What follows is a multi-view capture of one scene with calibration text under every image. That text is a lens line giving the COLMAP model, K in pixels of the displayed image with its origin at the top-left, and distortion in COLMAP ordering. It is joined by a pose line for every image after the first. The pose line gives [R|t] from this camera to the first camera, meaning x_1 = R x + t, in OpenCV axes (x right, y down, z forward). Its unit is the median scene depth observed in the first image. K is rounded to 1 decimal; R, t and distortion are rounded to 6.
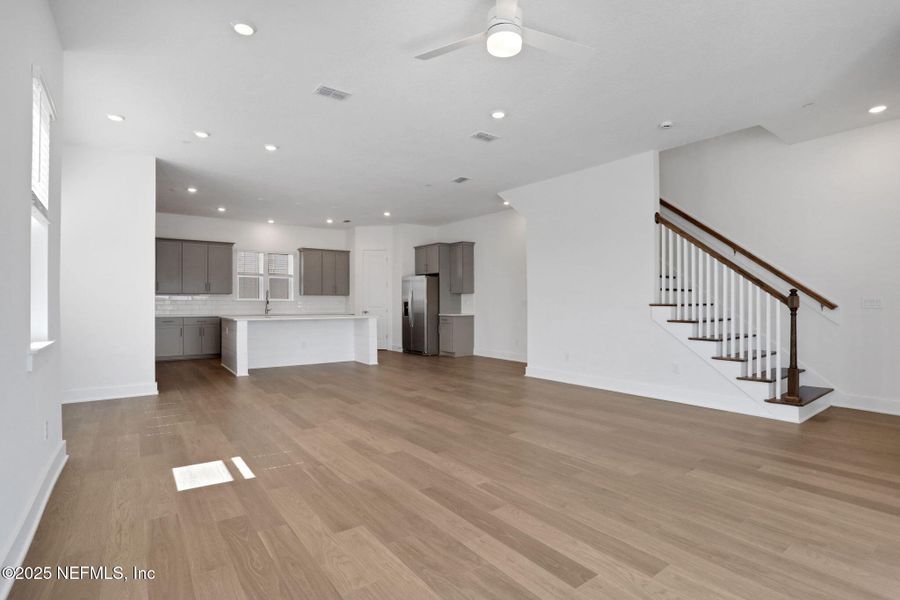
lens RADIAL K [[444.1, 0, 461.1], [0, 444.1, 293.3], [0, 0, 1]] dist [-0.042749, 0.004468]
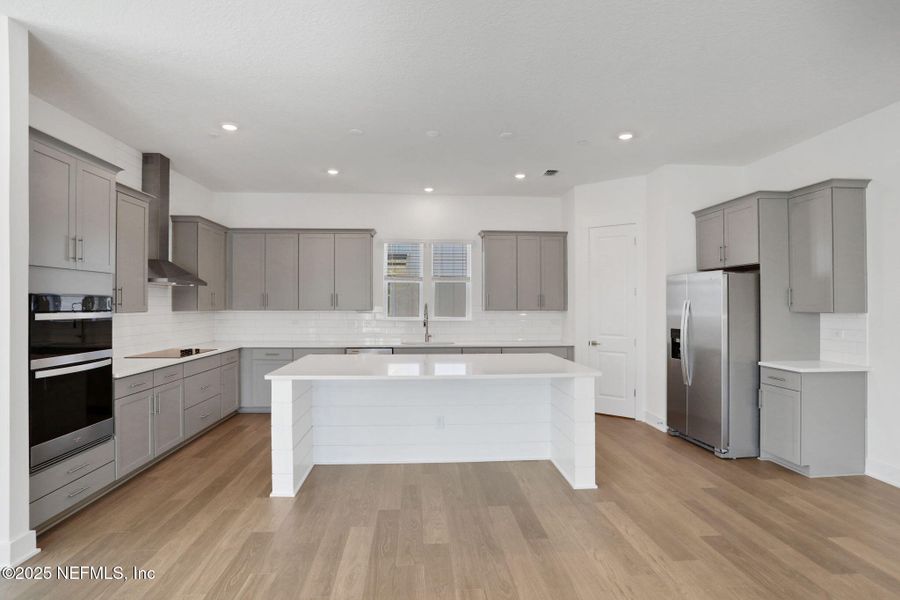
lens RADIAL K [[468.2, 0, 449.6], [0, 468.2, 300.9], [0, 0, 1]] dist [-0.034172, 0.006285]
pose [[0.830217, 0.000551, -0.557439, -0.071271], [0.008042, 0.999884, 0.012966, -0.026644], [0.557382, -0.015247, 0.830116, 0.682321]]
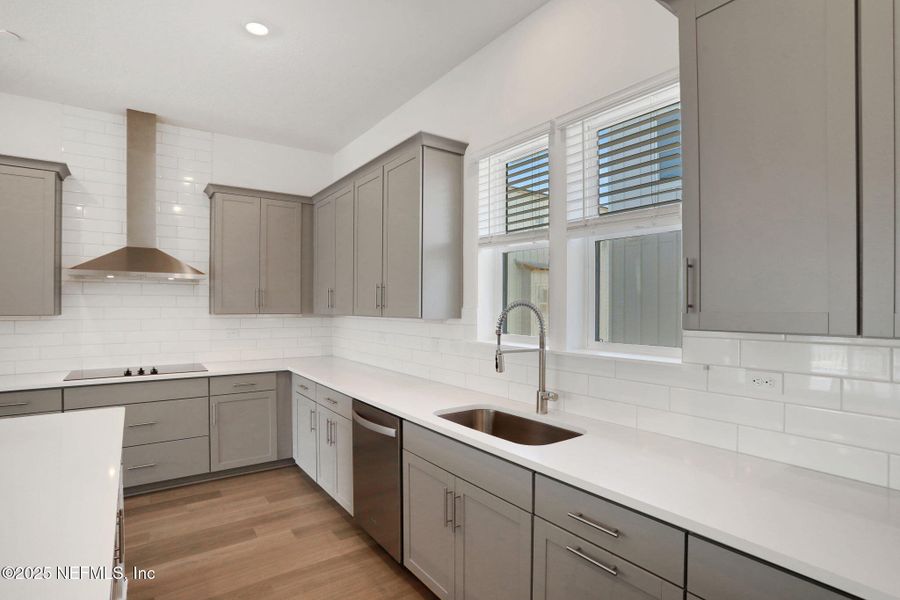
lens RADIAL K [[468.2, 0, 452.3], [0, 468.2, 310.3], [0, 0, 1]] dist [-0.034172, 0.006285]
pose [[-0.060989, 0.004237, -0.998129, -0.320849], [0.022675, 0.999739, 0.002858, -0.004610], [0.997881, -0.022458, -0.061069, 1.419069]]
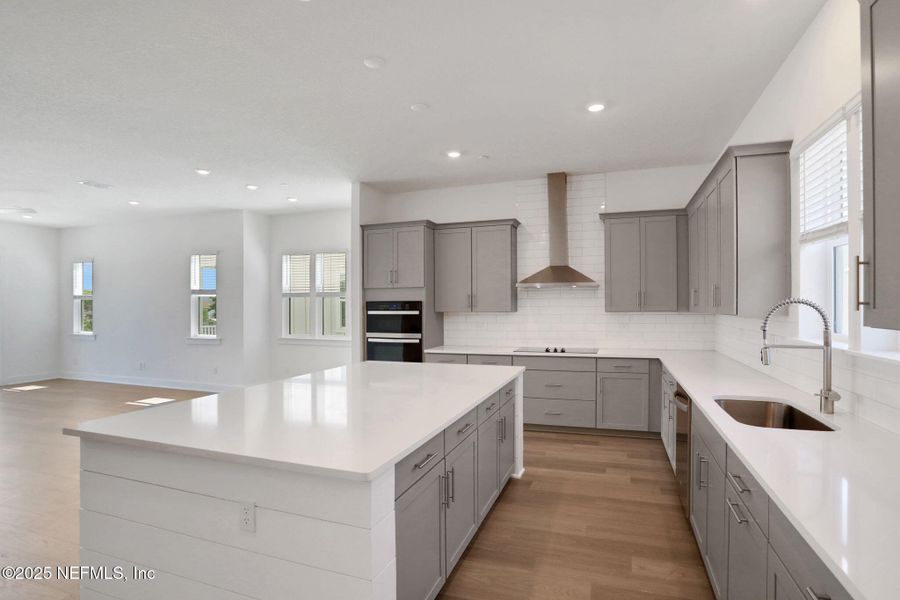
lens RADIAL K [[444.1, 0, 452.7], [0, 444.1, 309.0], [0, 0, 1]] dist [-0.042749, 0.004468]
pose [[-0.845476, 0.004310, -0.533996, -0.280355], [0.016401, 0.999705, -0.017899, -0.000404], [0.533761, -0.023891, -0.845298, 1.564131]]
